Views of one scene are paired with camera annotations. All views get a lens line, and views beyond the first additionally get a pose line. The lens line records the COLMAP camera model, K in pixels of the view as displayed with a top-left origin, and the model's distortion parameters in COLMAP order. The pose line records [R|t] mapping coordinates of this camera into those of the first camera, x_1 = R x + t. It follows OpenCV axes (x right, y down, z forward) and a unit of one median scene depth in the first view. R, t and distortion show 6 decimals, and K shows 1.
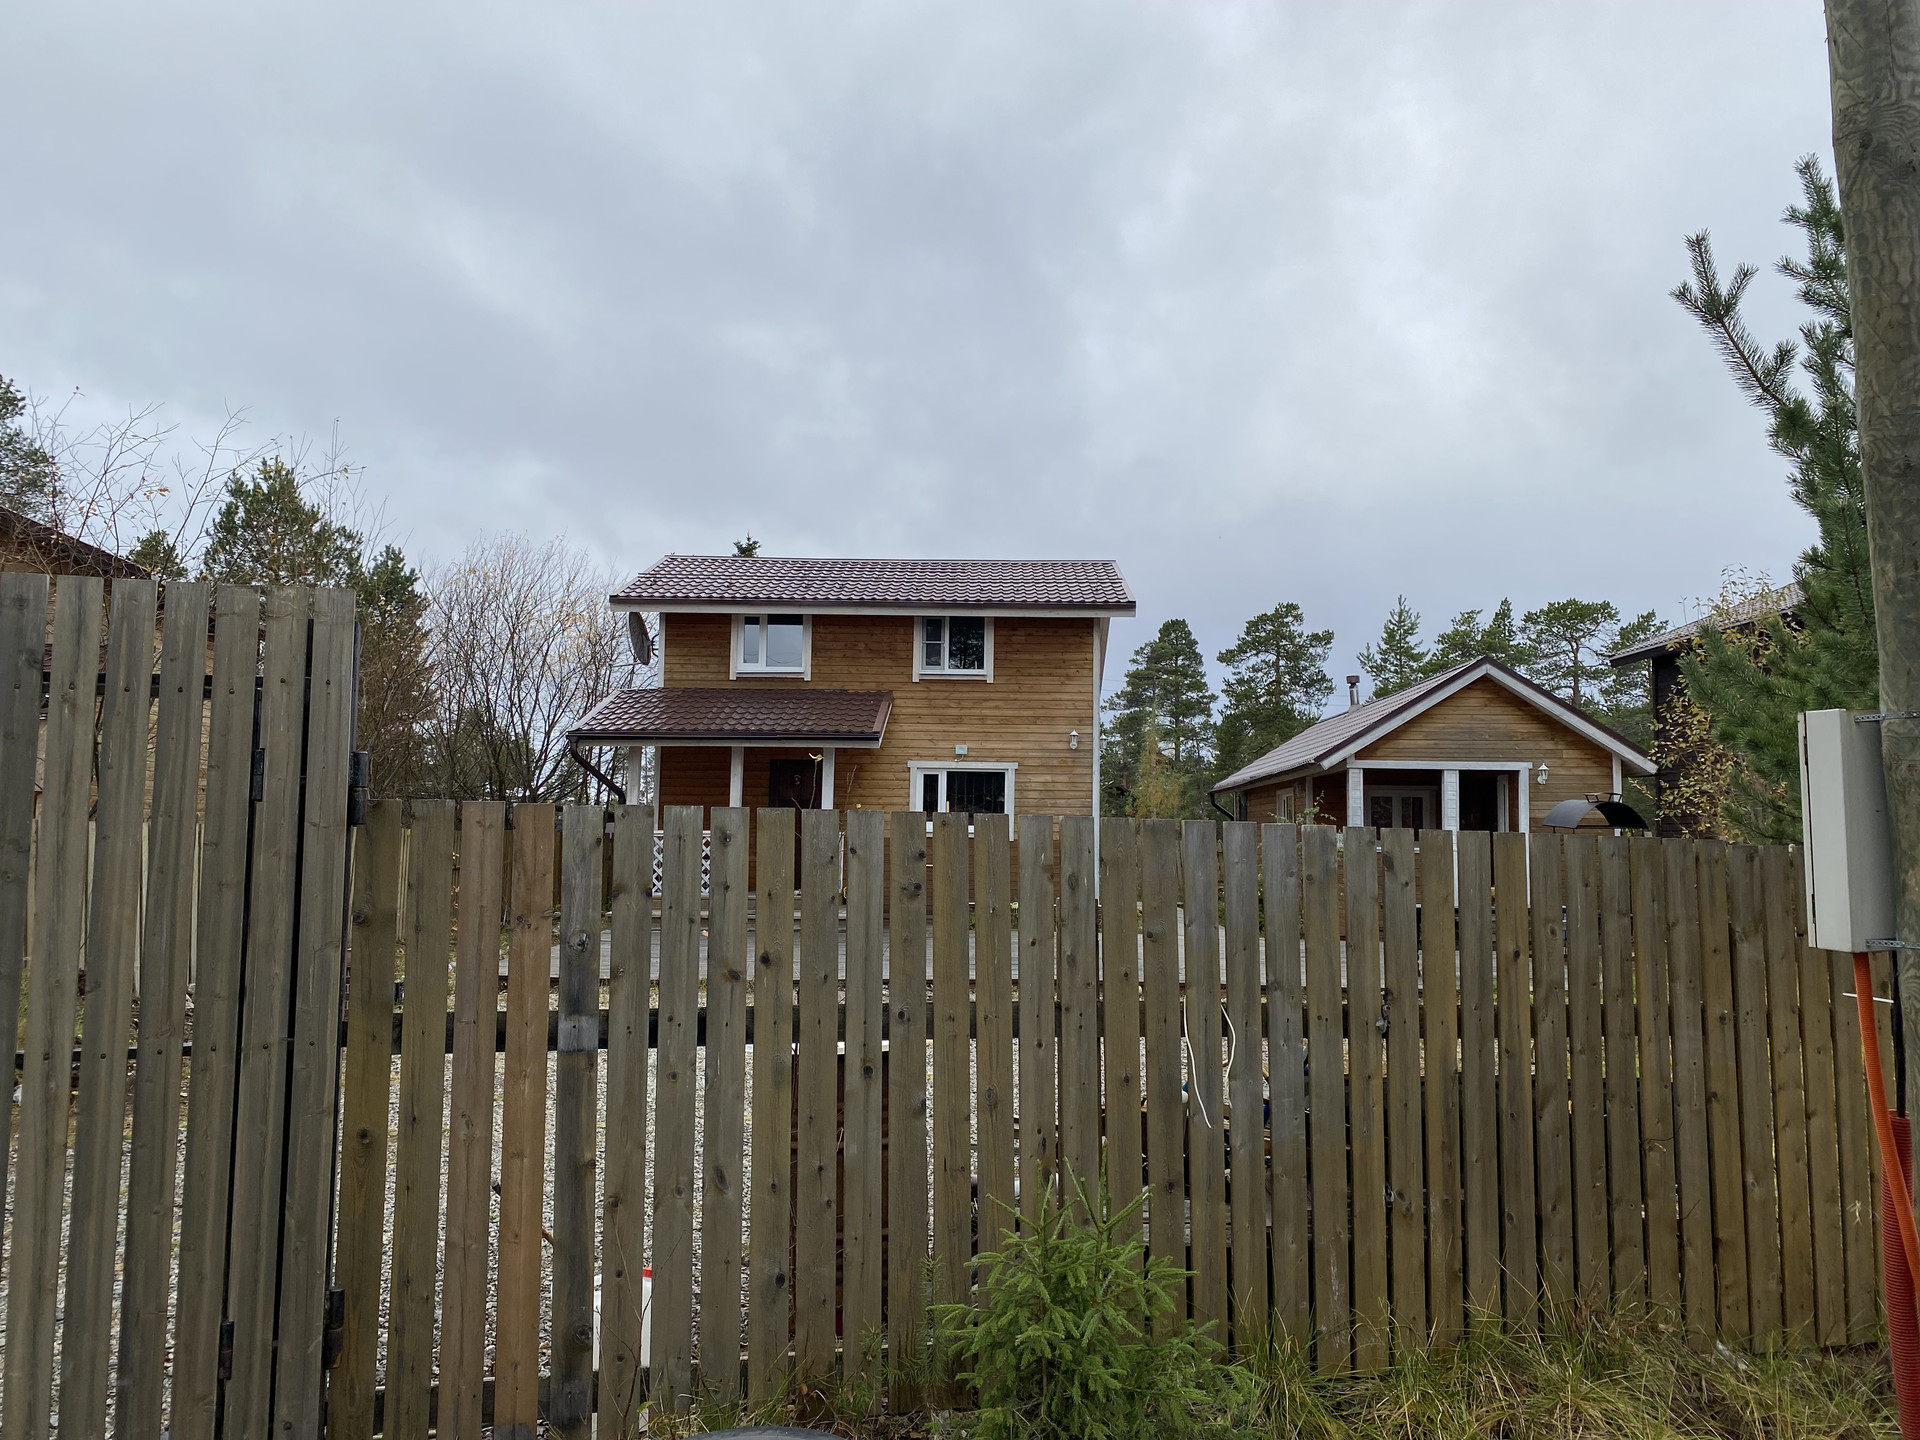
lens RADIAL K [[1435.2, 0, 960.0], [0, 1435.2, 720.0], [0, 0, 1]] dist [-0.001623, -0.001193]
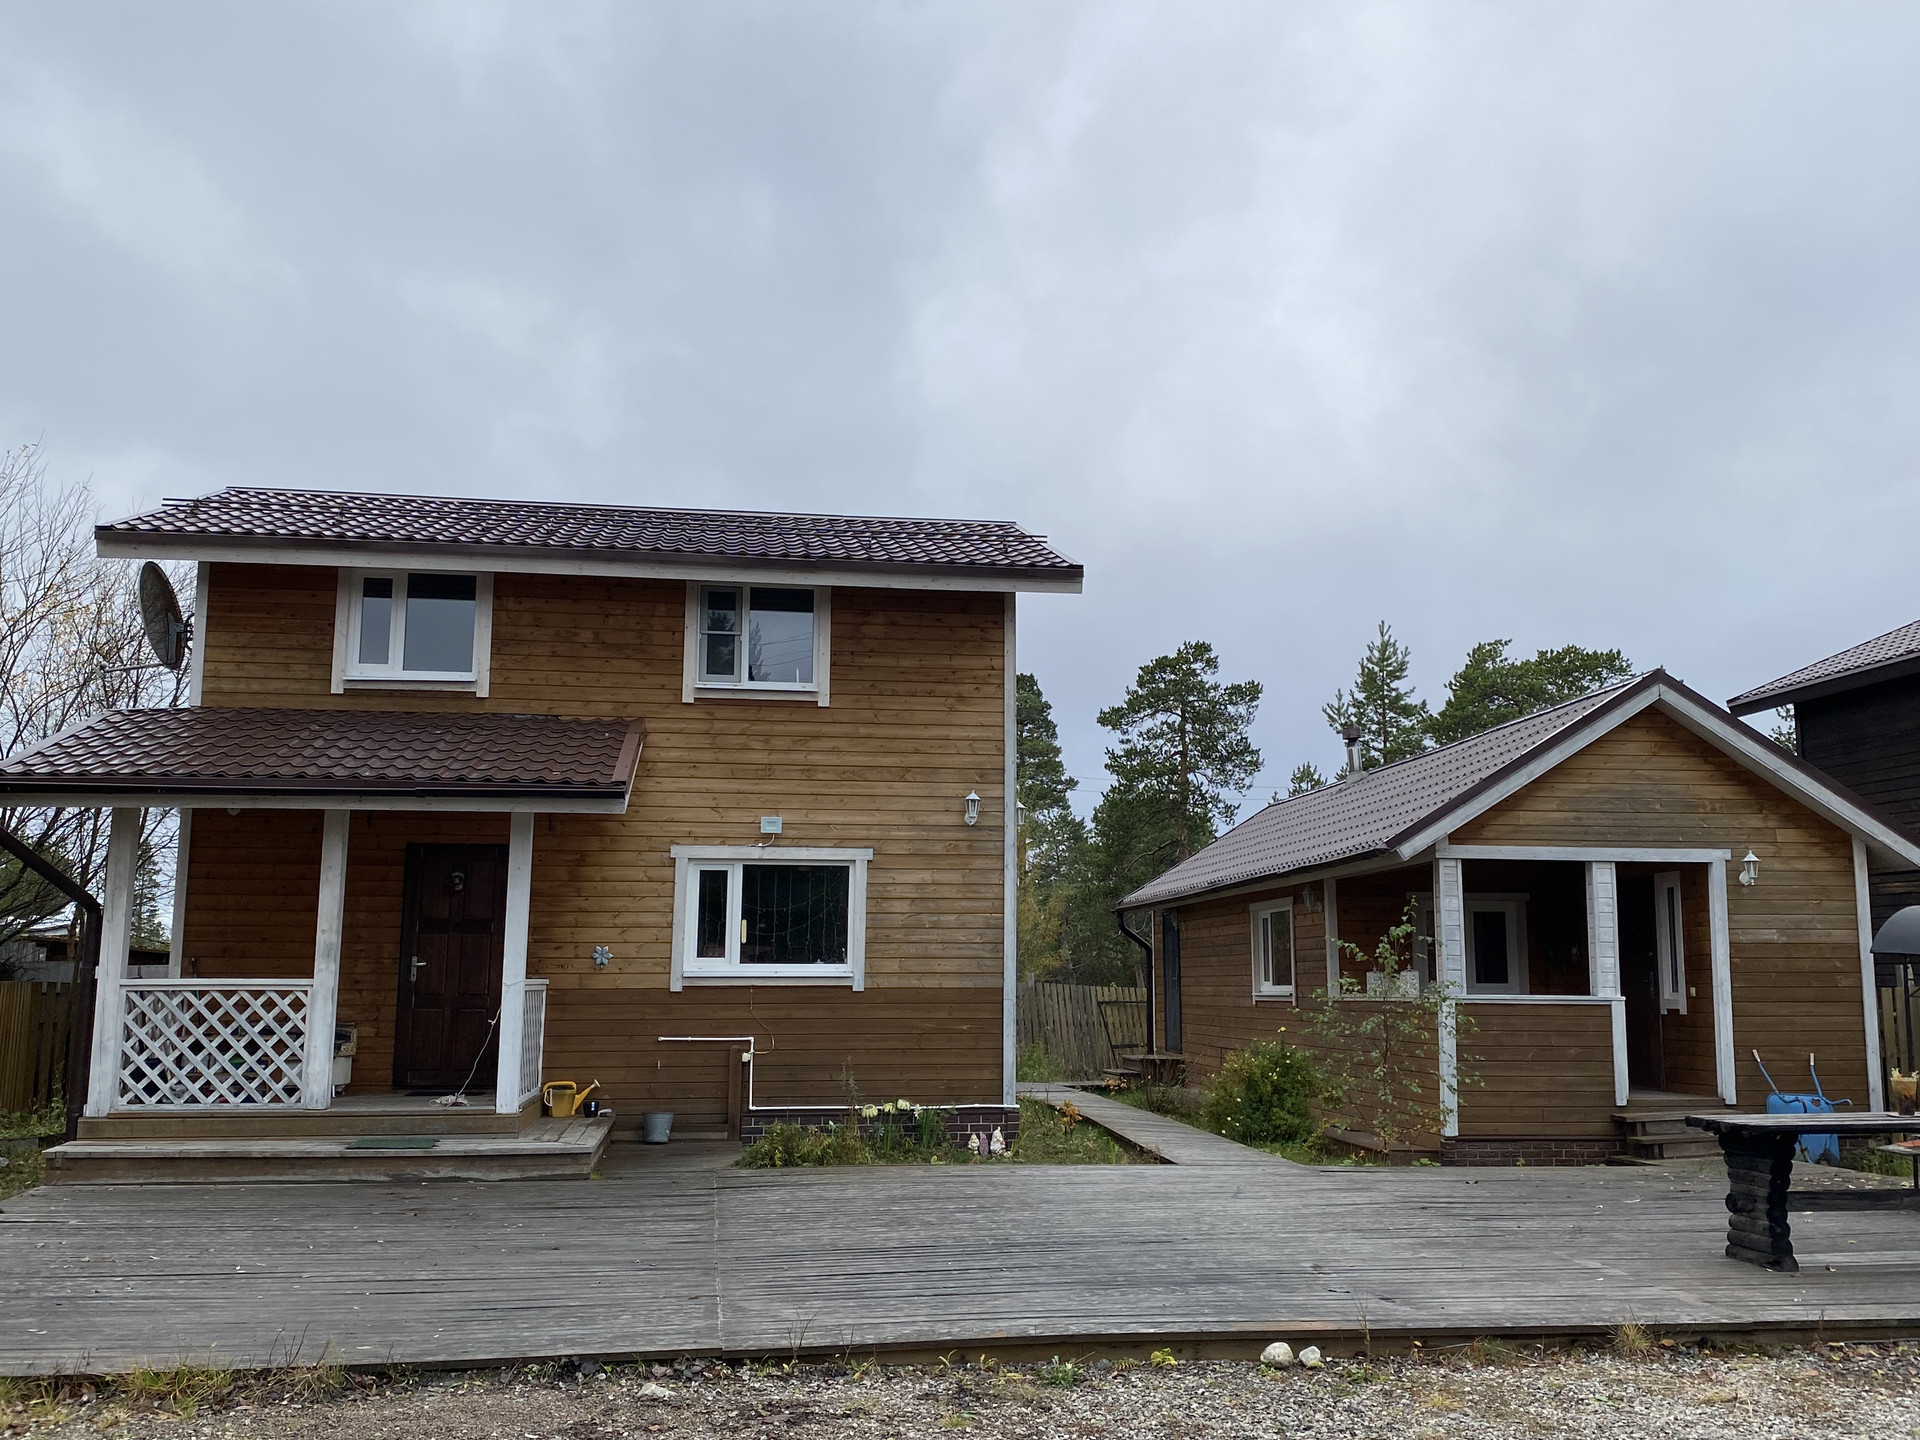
lens RADIAL K [[1784.8, 0, 1014.4], [0, 1784.8, 725.6], [0, 0, 1]] dist [0.107624, -0.405054]
pose [[0.983928, 0.013683, 0.178038, -0.029605], [-0.003125, 0.998227, -0.059447, 0.022765], [-0.178536, 0.057935, 0.982226, 0.301168]]
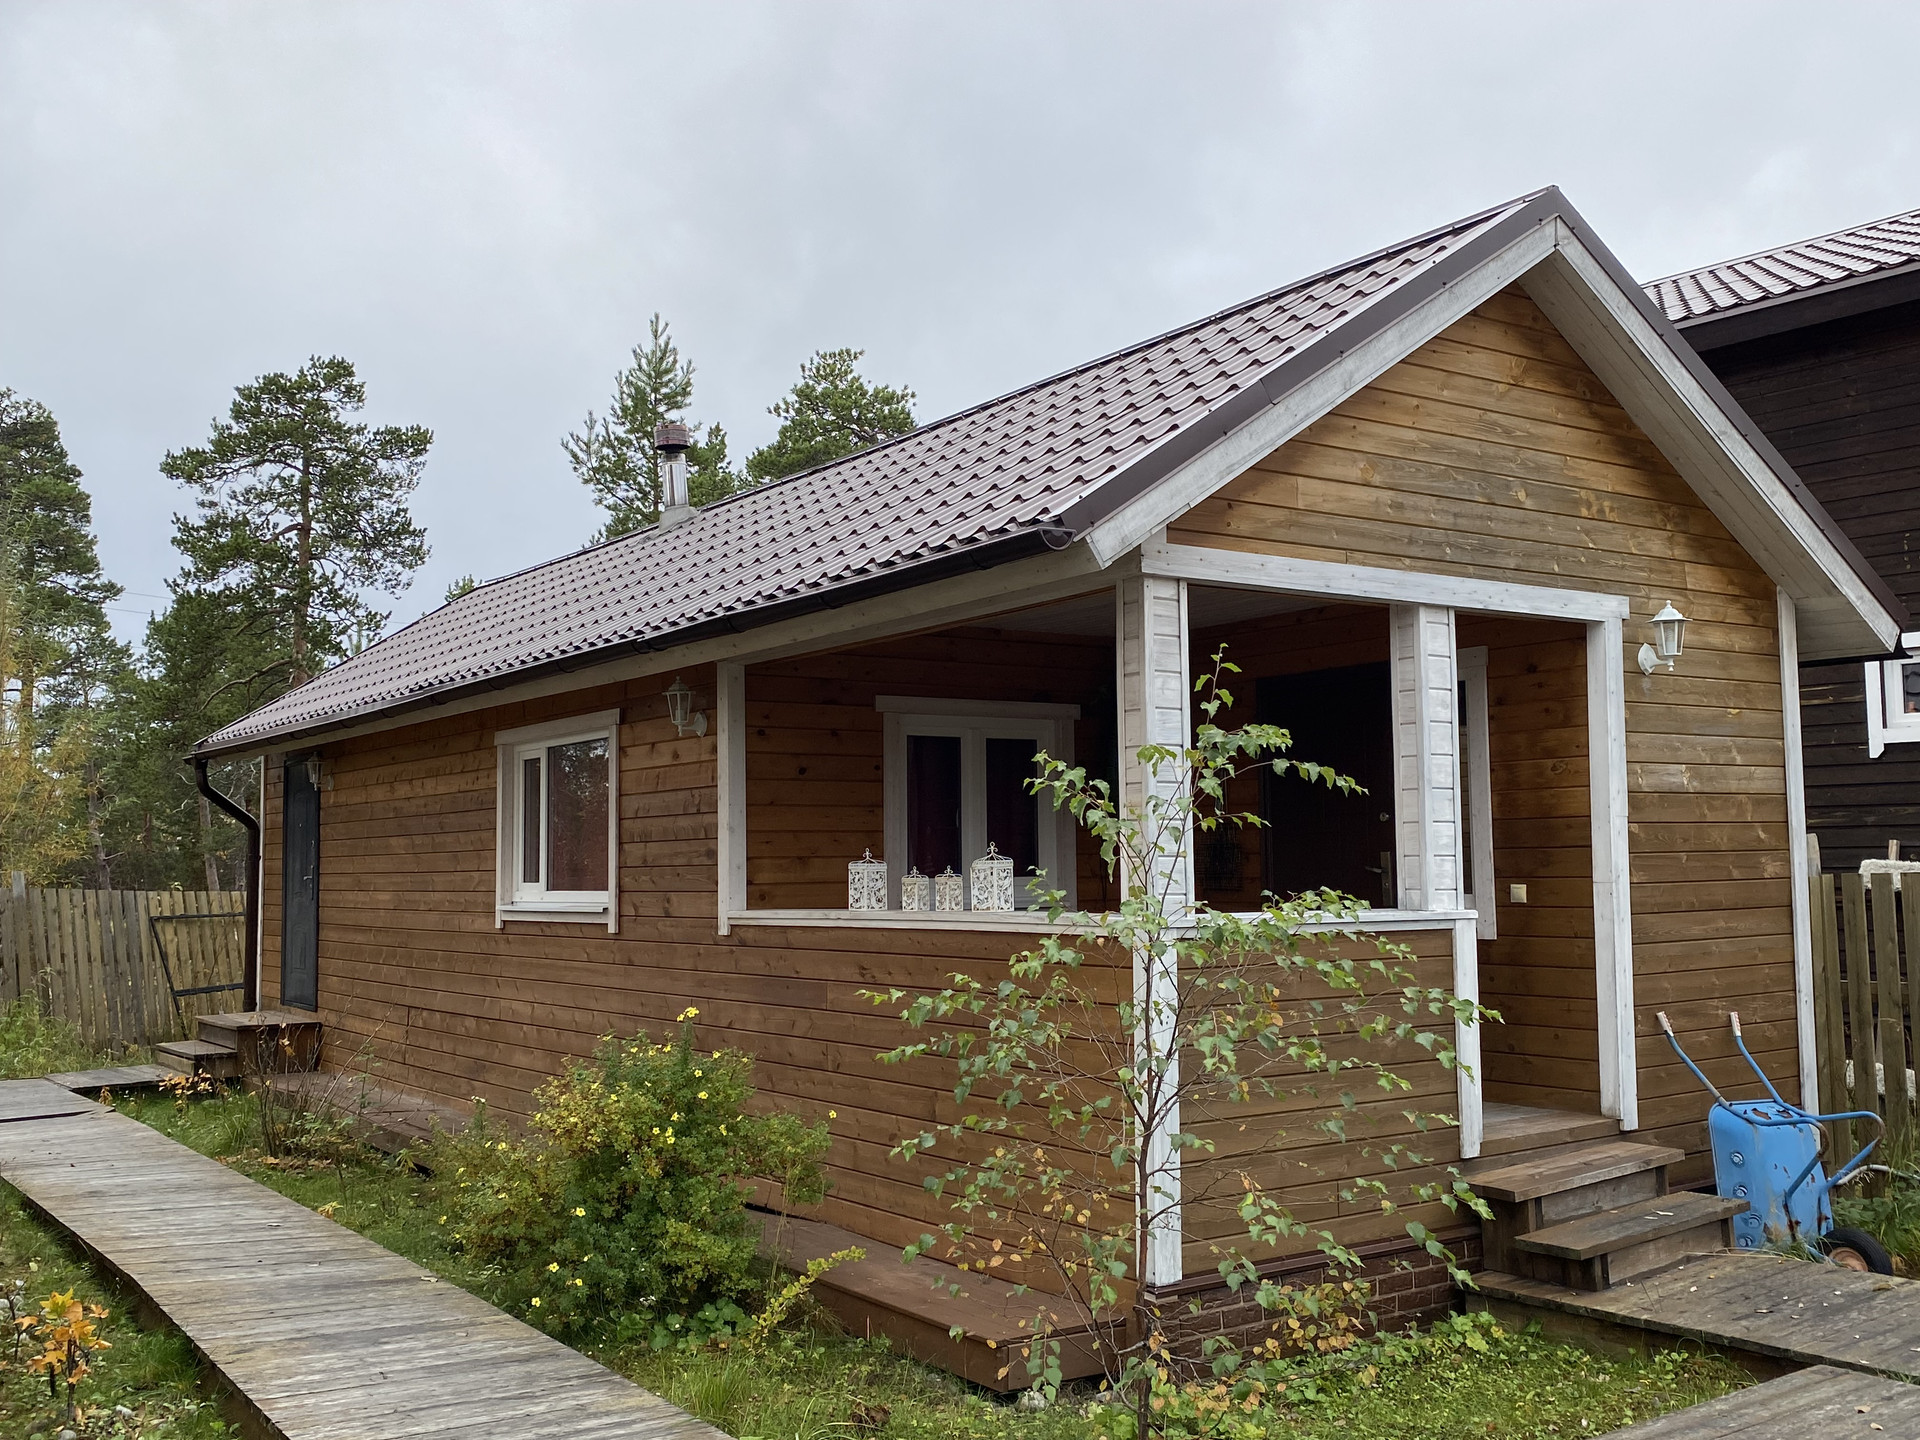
lens RADIAL K [[1861.8, 0, 1003.3], [0, 1861.8, 680.8], [0, 0, 1]] dist [0.071840, -0.172884]
pose [[0.792203, 0.030941, 0.609473, 0.069087], [-0.023132, 0.999519, -0.020675, 0.055418], [-0.609819, 0.002280, 0.792537, 0.755075]]
